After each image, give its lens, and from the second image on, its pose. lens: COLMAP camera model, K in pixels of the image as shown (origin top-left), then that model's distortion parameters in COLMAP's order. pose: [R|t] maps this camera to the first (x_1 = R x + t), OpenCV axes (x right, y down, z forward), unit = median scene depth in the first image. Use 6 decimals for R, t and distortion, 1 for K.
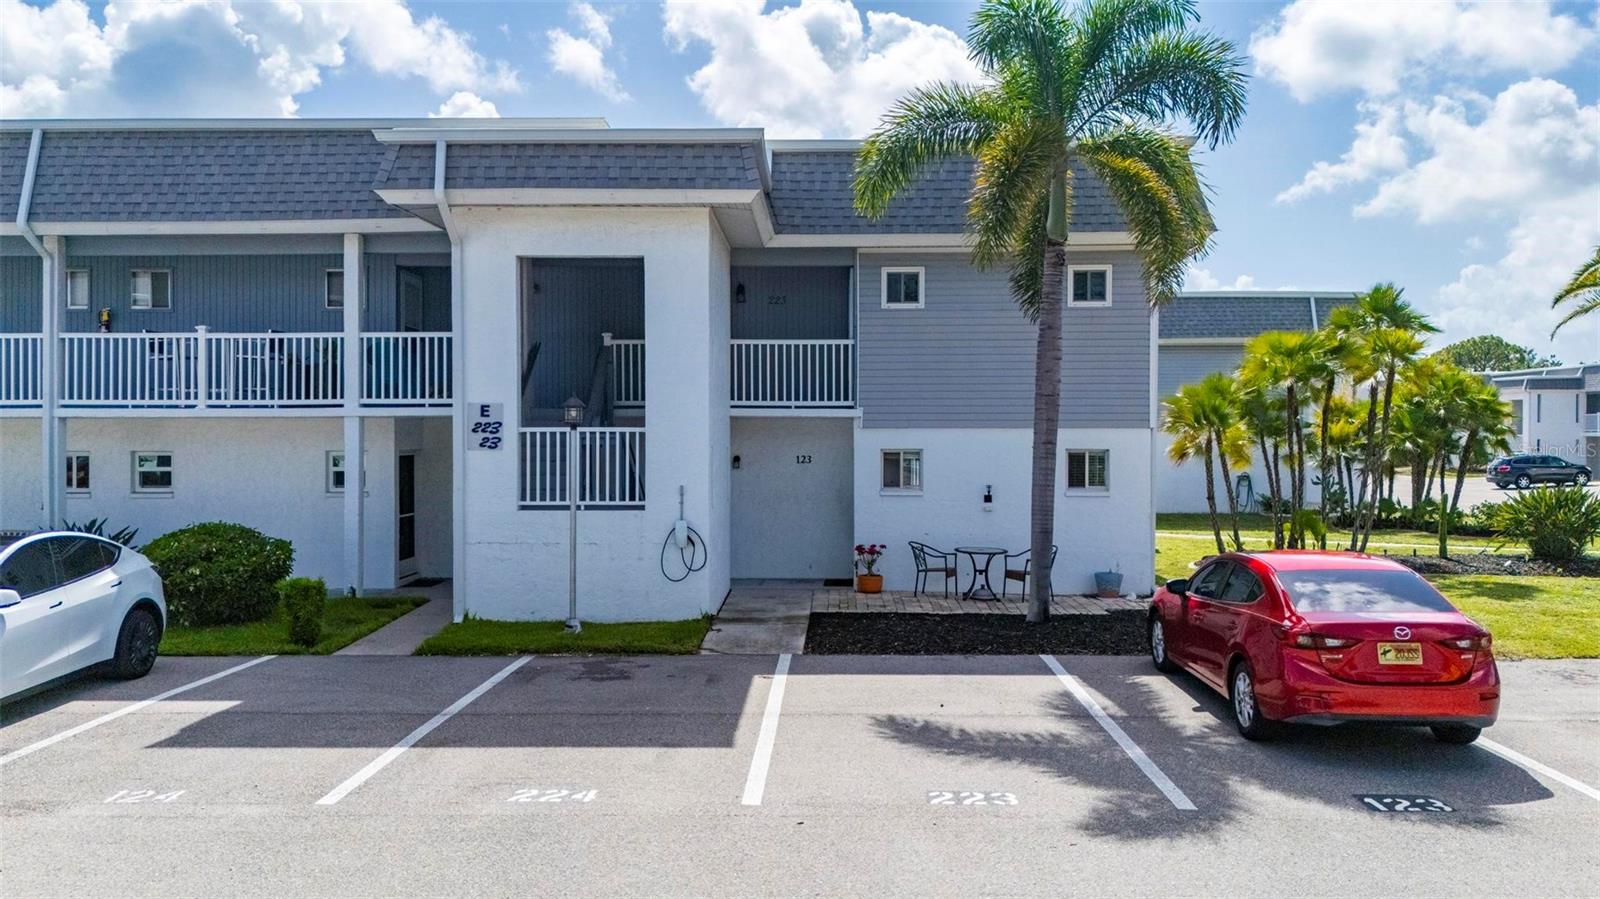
lens RADIAL K [[1166.3, 0, 801.3], [0, 1166.3, 454.9], [0, 0, 1]] dist [0.078449, -0.079307]
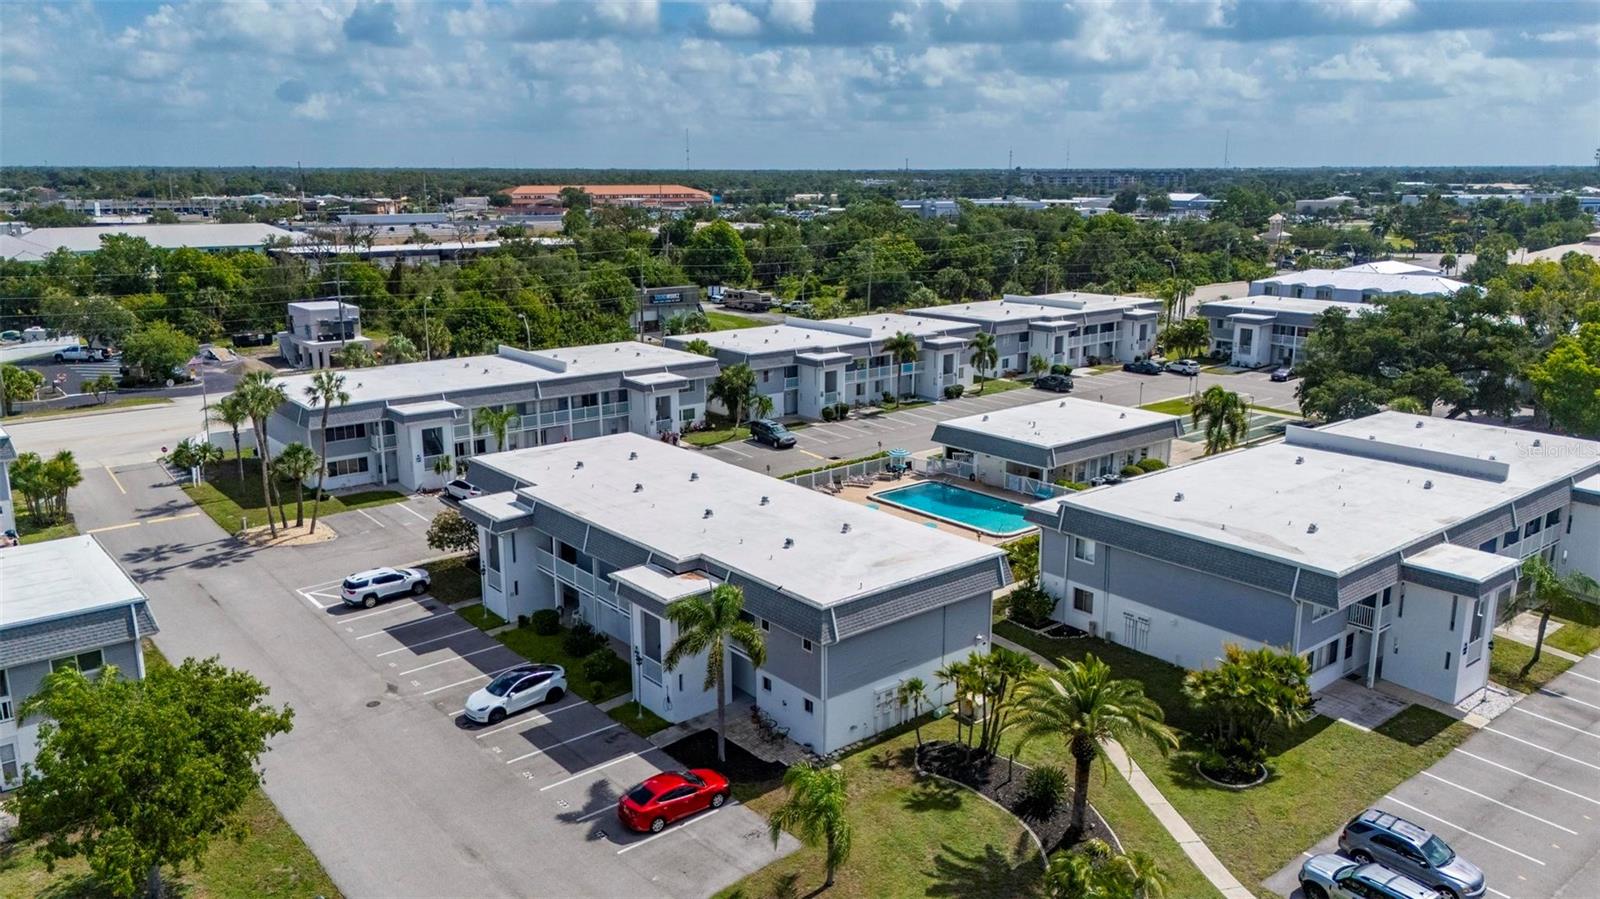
lens RADIAL K [[1157.5, 0, 800.0], [0, 1157.5, 449.5], [0, 0, 1]] dist [0.080334, -0.087903]
pose [[0.662482, 0.171163, -0.729260, 2.537712], [-0.007999, 0.975105, 0.221598, -1.414826], [0.749035, -0.140971, 0.647359, -0.832528]]
